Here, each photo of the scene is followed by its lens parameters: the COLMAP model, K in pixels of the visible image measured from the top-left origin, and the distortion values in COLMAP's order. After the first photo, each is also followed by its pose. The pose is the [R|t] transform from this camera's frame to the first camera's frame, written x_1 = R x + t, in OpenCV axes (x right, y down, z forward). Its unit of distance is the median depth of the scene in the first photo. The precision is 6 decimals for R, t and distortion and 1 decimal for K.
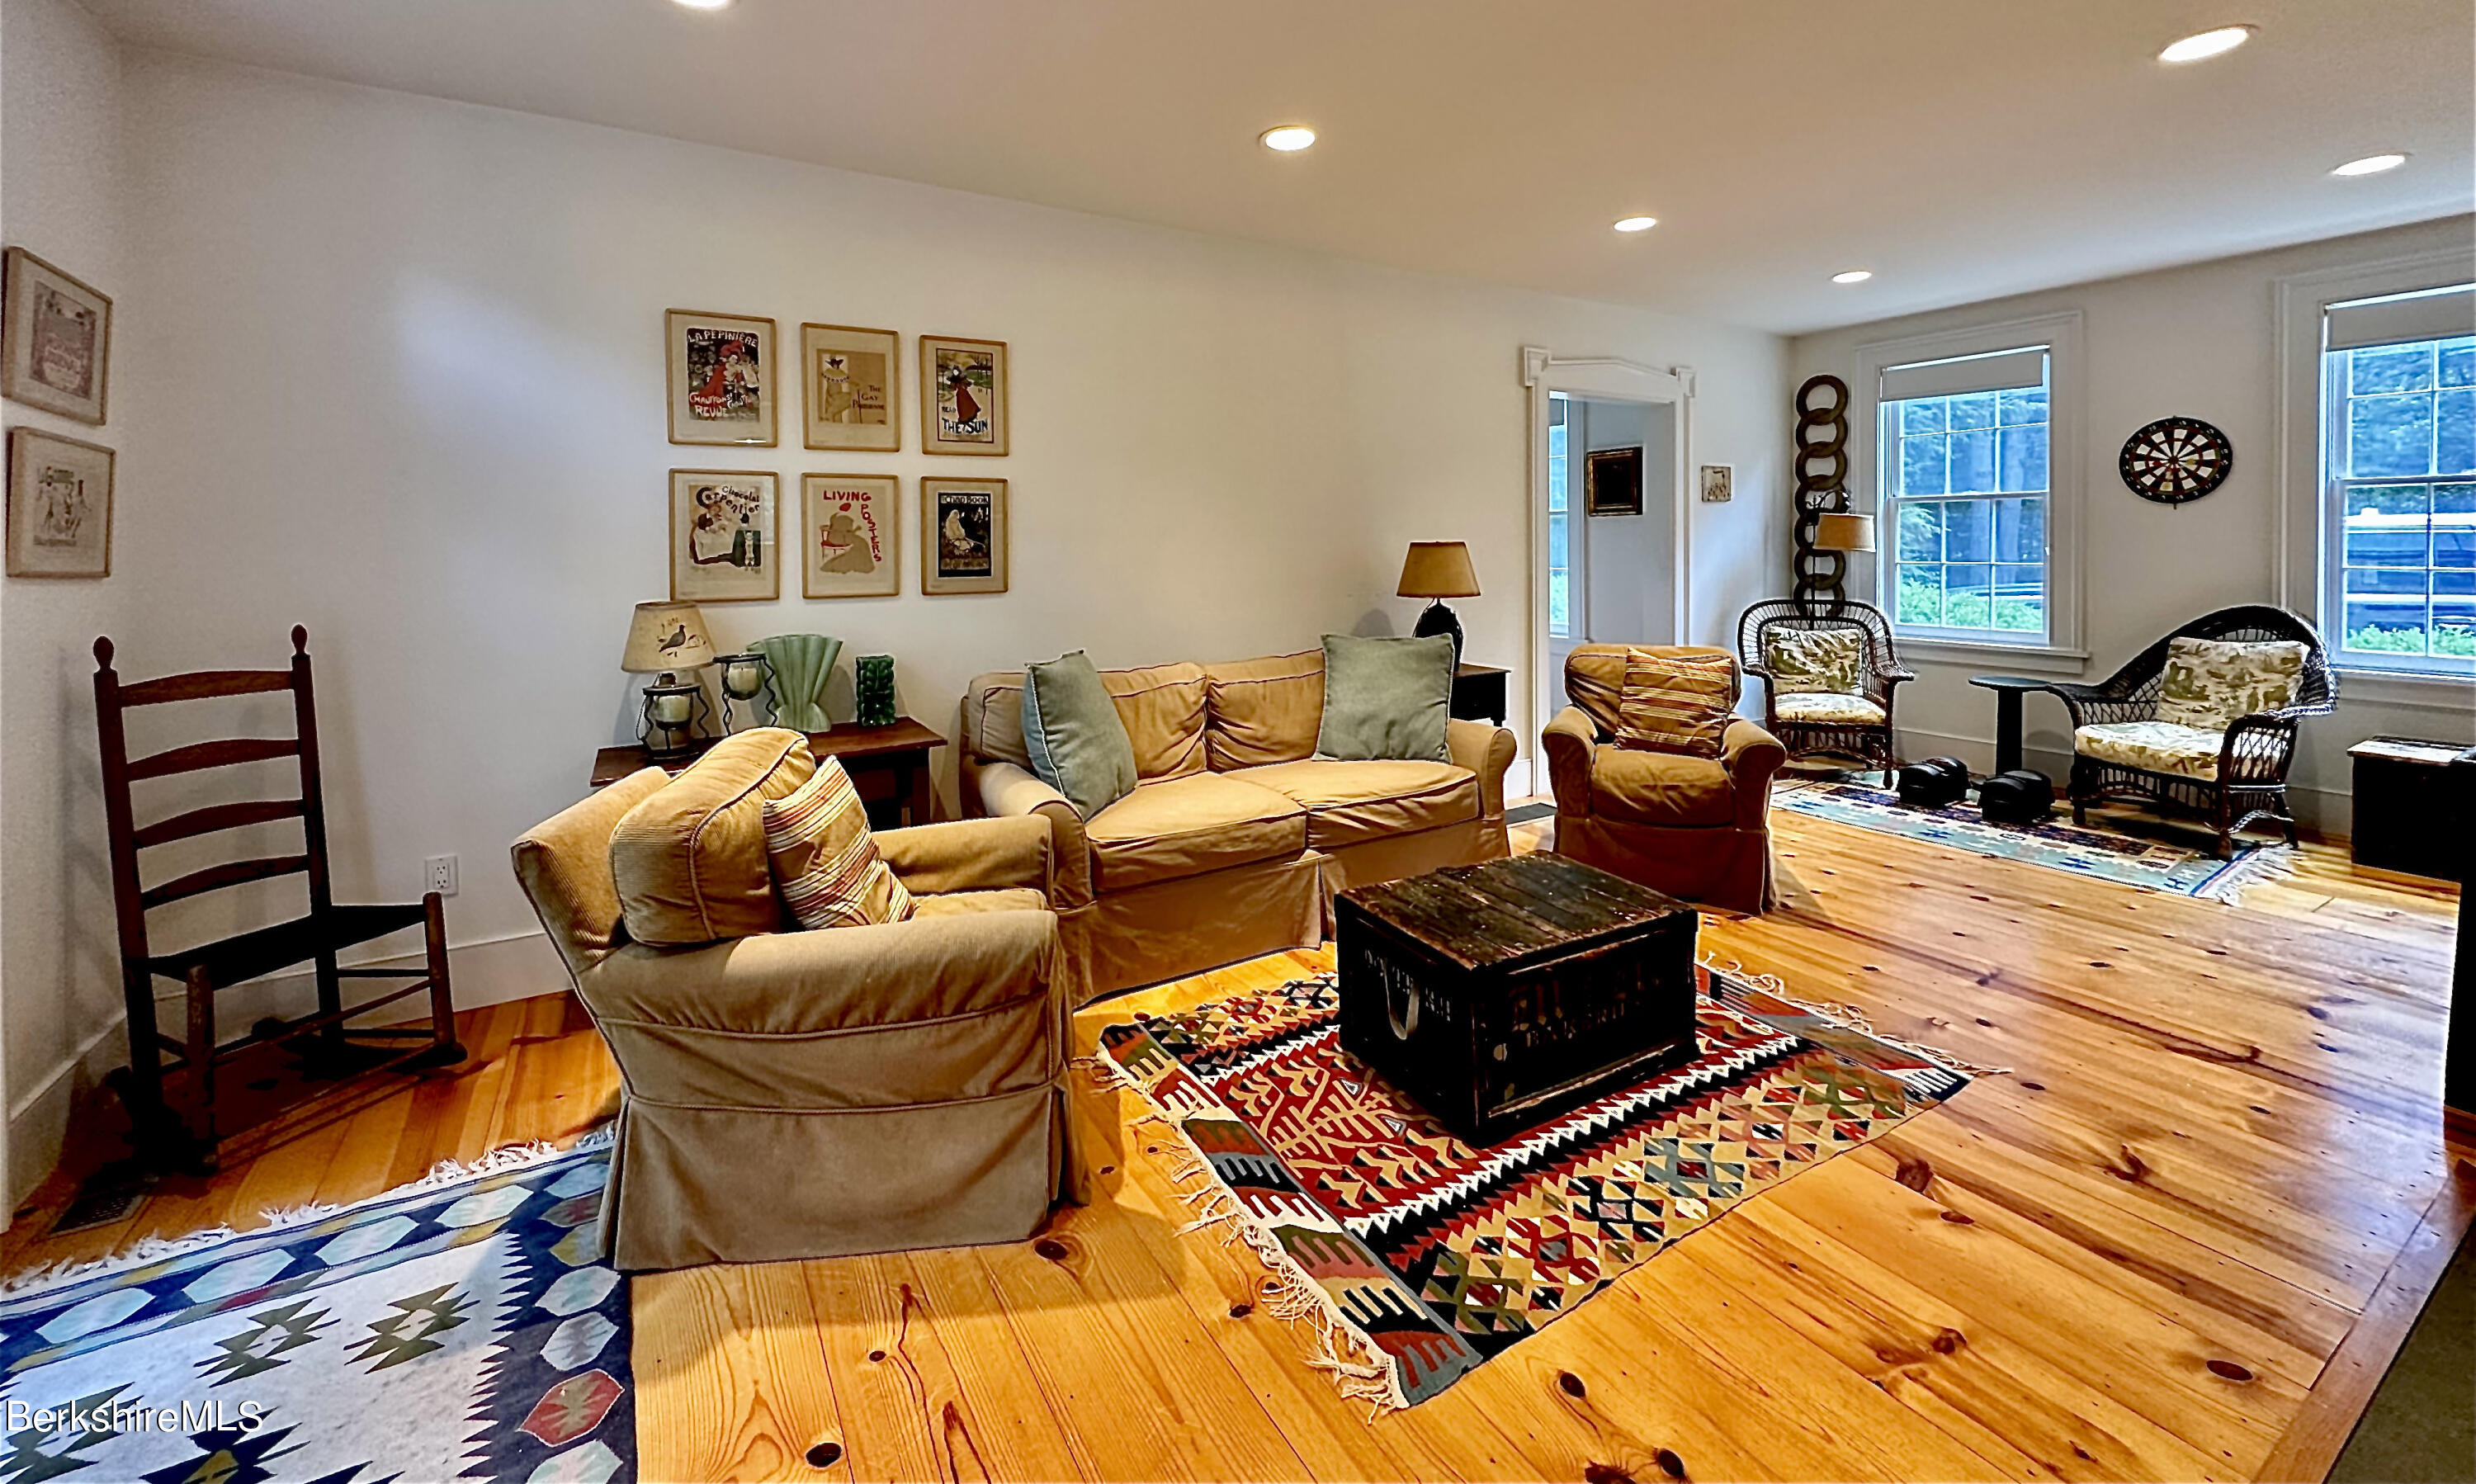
lens RADIAL K [[1012.2, 0, 1258.8], [0, 1012.2, 555.6], [0, 0, 1]] dist [0.000600, 0.000322]
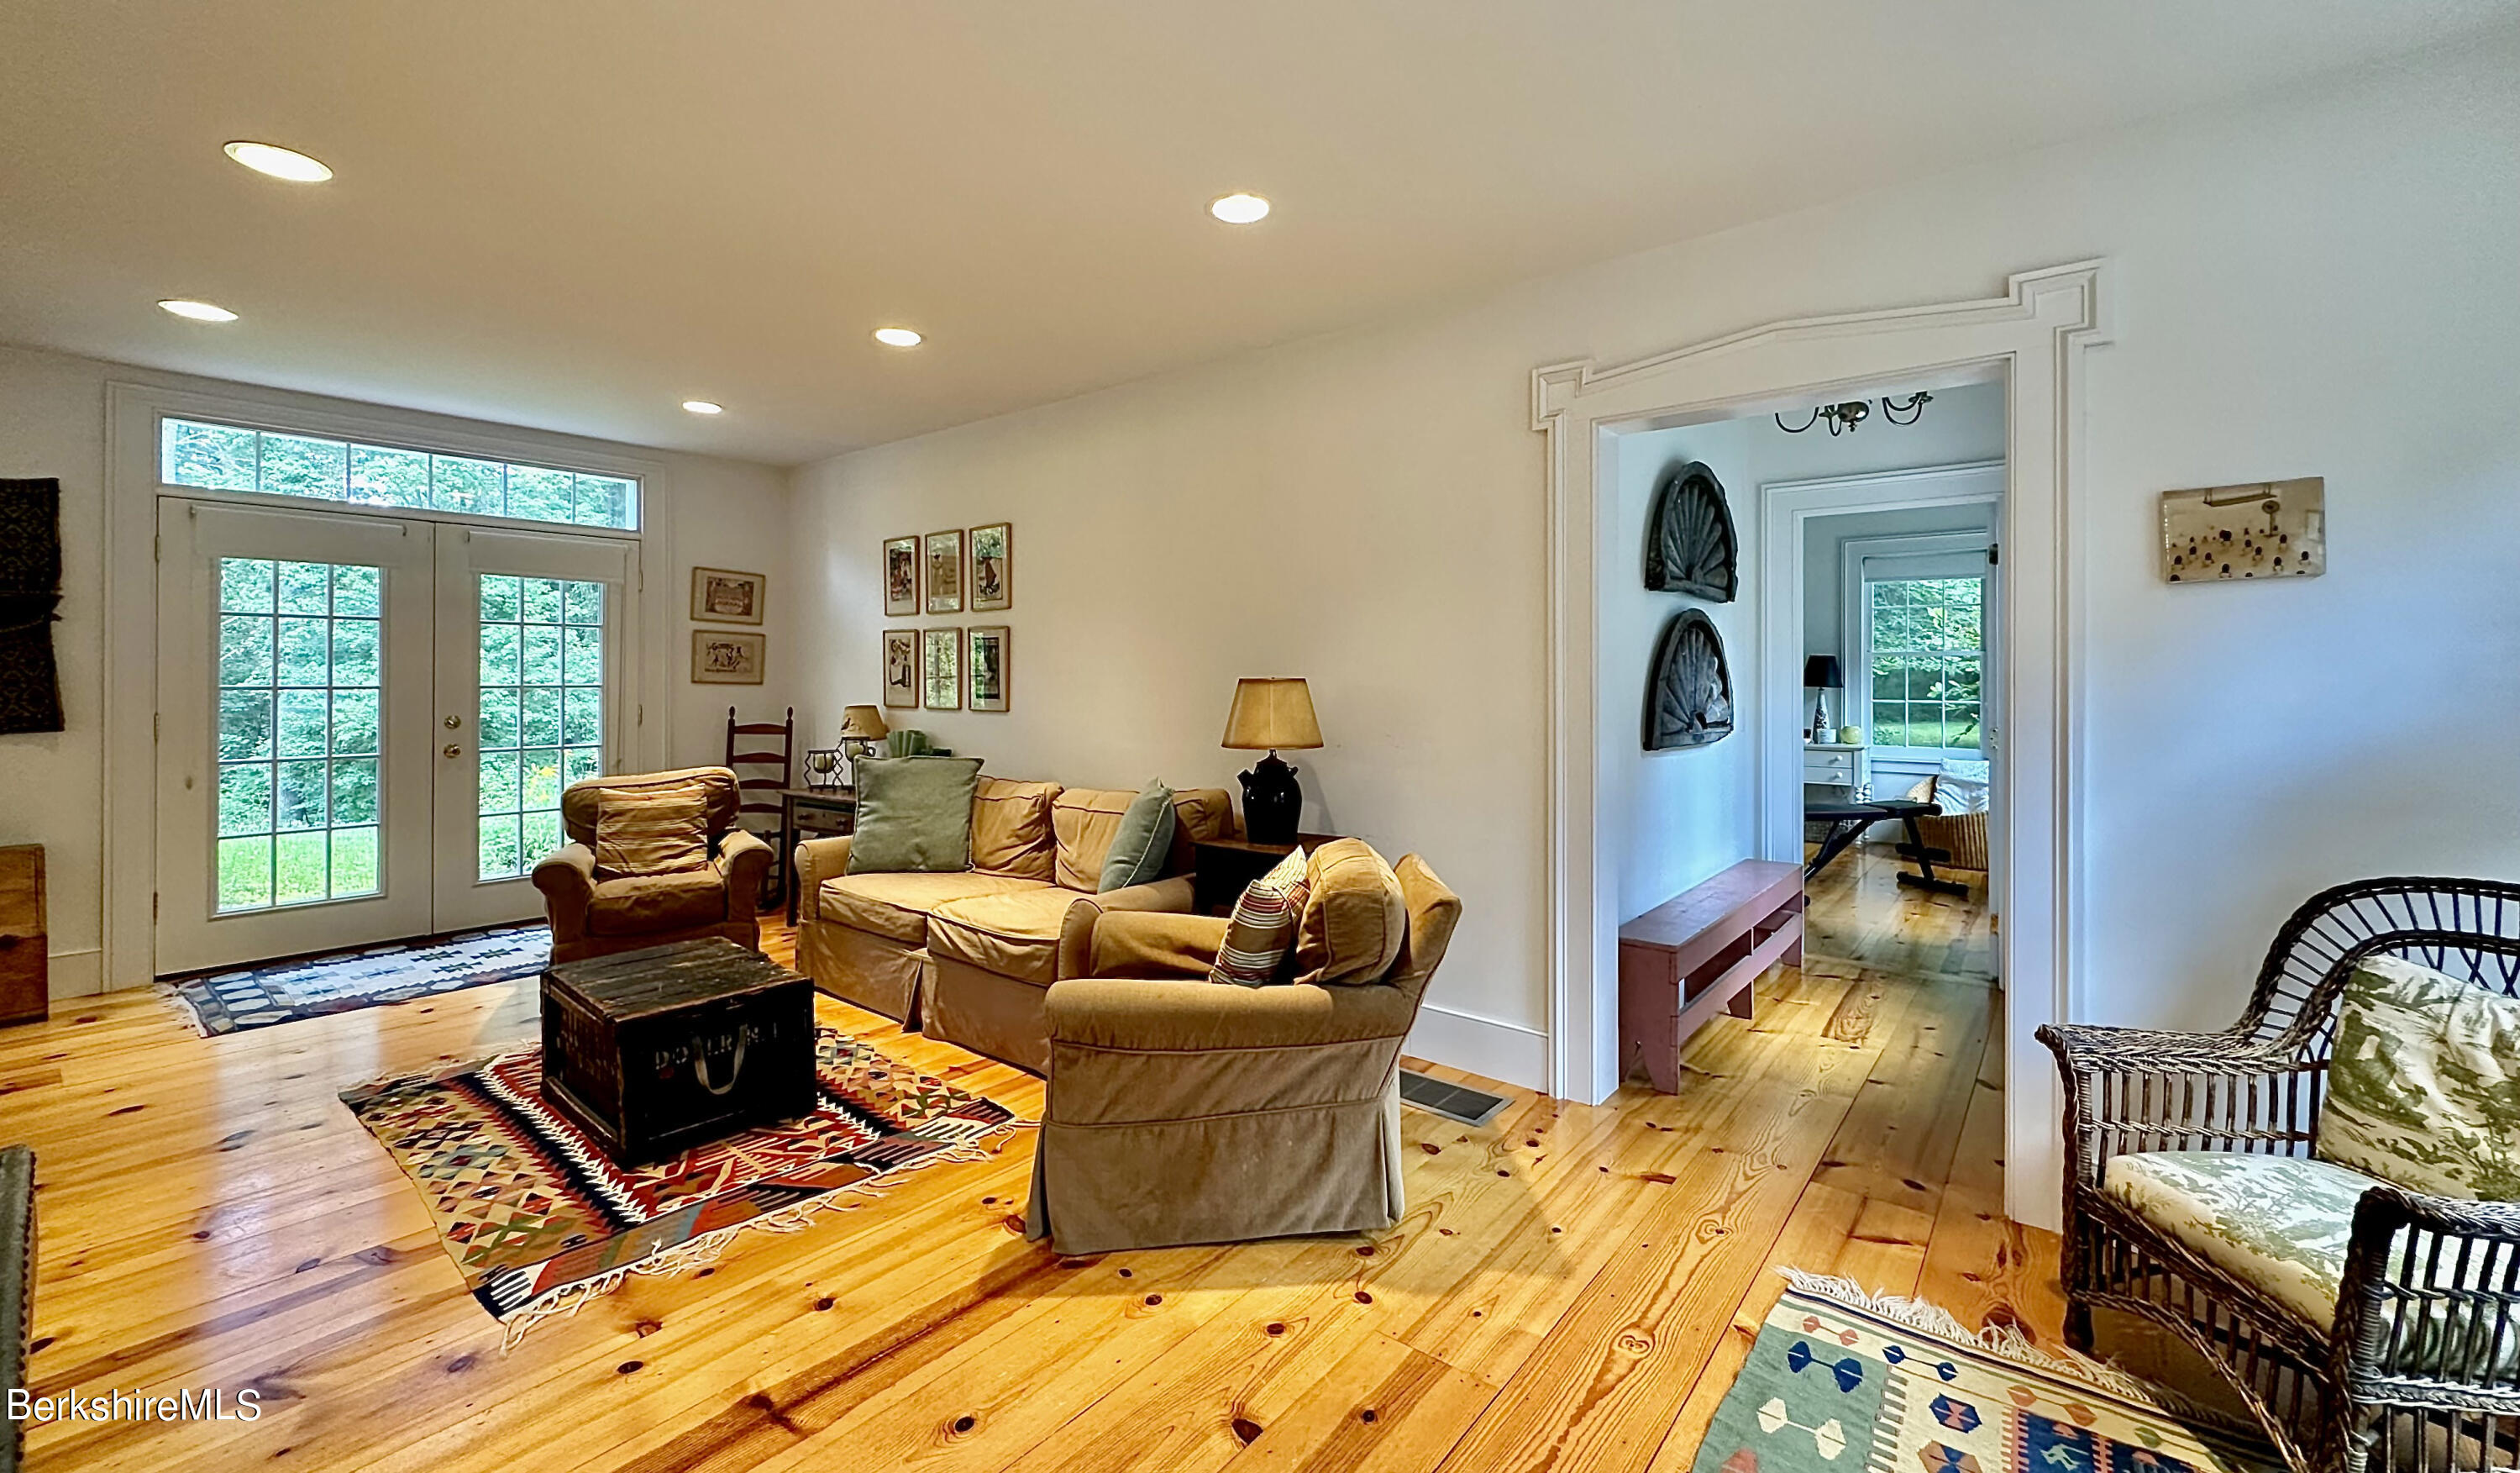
lens RADIAL K [[1035.9, 0, 1199.7], [0, 1035.9, 660.4], [0, 0, 1]] dist [0.000085, -0.000111]
pose [[0.293430, -0.006679, -0.955957, 1.399291], [-0.020347, 0.999705, -0.013231, -0.022480], [0.955764, 0.023333, 0.293208, 1.064535]]
